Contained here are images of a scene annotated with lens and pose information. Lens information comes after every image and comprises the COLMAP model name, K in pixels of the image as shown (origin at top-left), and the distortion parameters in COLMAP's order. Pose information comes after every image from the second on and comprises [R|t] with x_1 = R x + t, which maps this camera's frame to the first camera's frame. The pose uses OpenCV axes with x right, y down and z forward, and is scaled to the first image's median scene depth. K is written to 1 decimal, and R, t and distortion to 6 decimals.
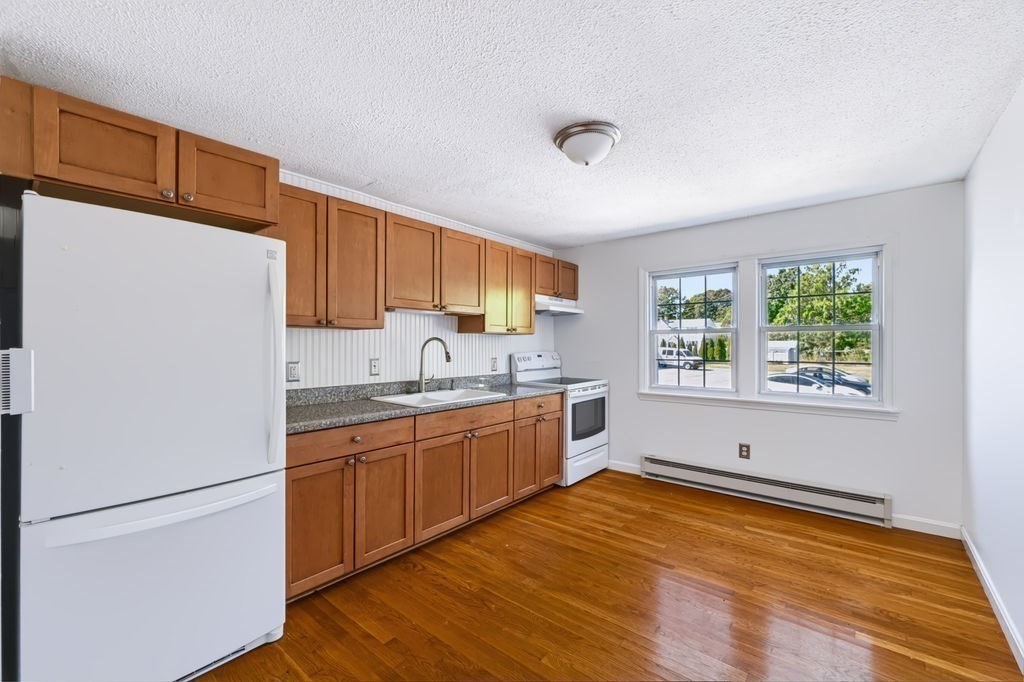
lens RADIAL K [[422.3, 0, 543.8], [0, 422.3, 338.7], [0, 0, 1]] dist [0.008025, -0.000326]
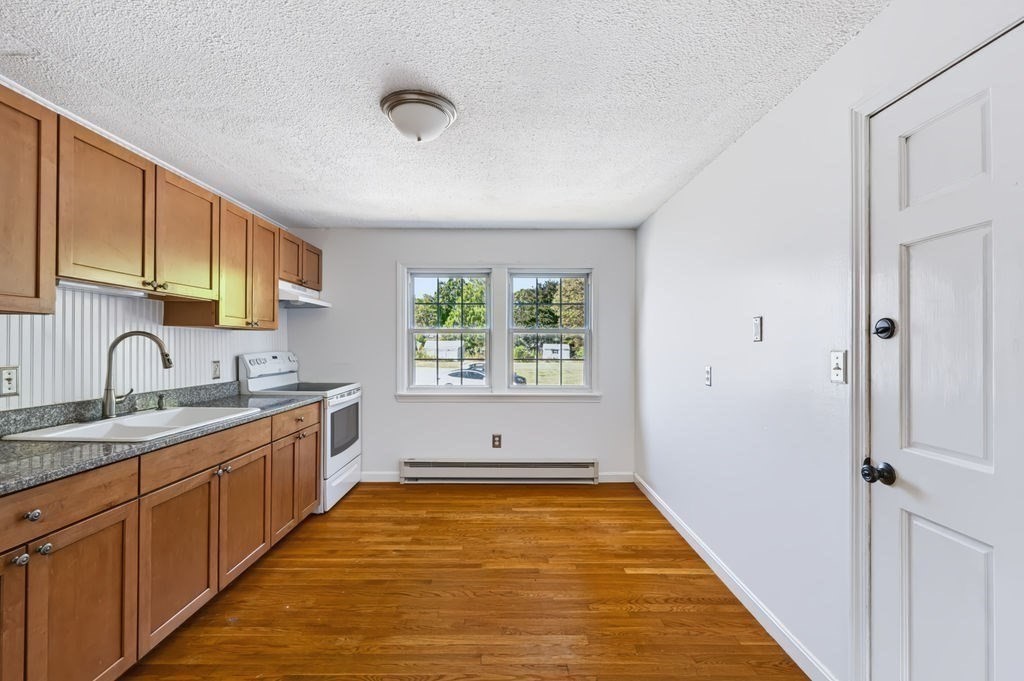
lens RADIAL K [[422.3, 0, 521.1], [0, 422.3, 339.5], [0, 0, 1]] dist [0.008025, -0.000326]
pose [[0.788290, 0.011848, 0.615189, -0.201035], [-0.014190, 0.999899, -0.001074, 0.001985], [-0.615140, -0.007883, 0.788379, 0.124752]]
